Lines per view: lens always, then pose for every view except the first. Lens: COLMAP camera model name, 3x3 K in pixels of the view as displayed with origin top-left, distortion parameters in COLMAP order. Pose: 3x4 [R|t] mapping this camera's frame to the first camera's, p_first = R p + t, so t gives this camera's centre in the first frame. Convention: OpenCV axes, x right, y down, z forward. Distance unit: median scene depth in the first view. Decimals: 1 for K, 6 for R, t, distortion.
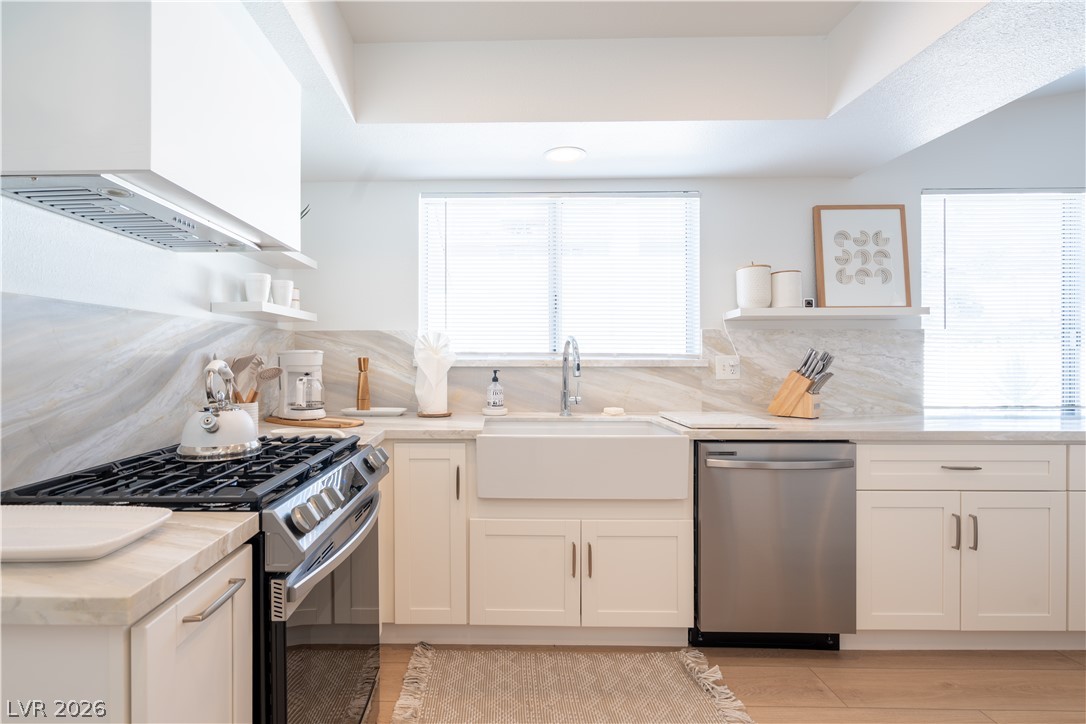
lens RADIAL K [[496.1, 0, 540.0], [0, 496.1, 358.2], [0, 0, 1]] dist [-0.008452, 0.003892]
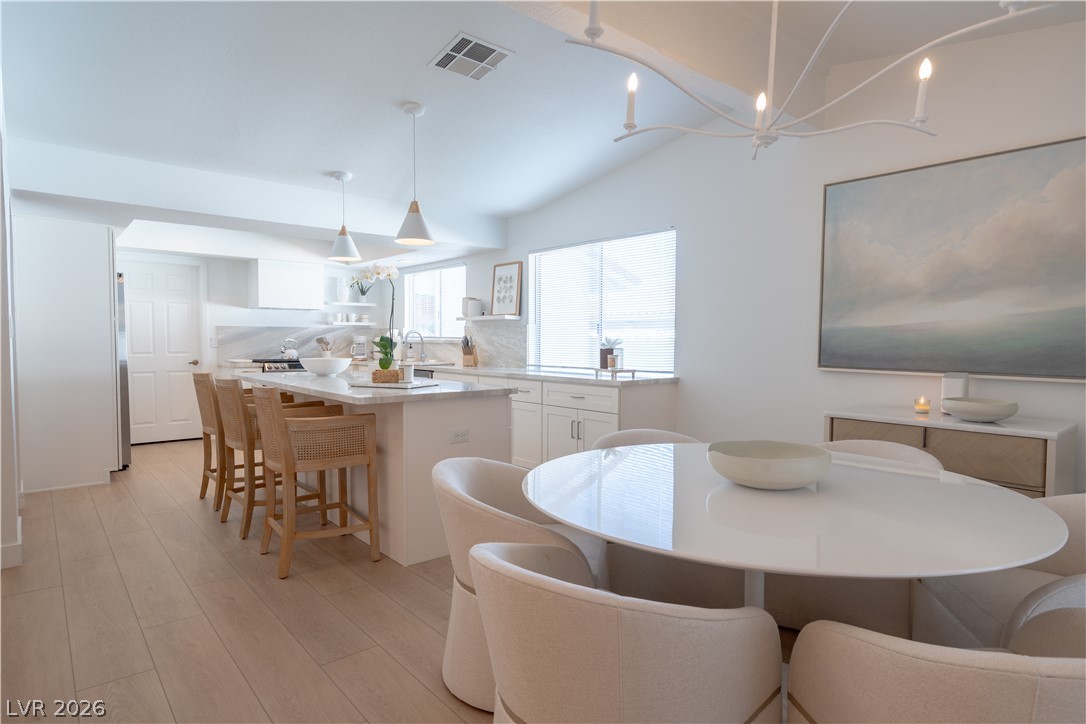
lens RADIAL K [[597.4, 0, 547.2], [0, 597.4, 366.0], [0, 0, 1]] dist [0.002904, 0.000036]
pose [[0.670389, 0.037472, -0.741063, 2.675193], [-0.005601, 0.998951, 0.045446, -0.004058], [0.741989, -0.026316, 0.669895, -0.536765]]
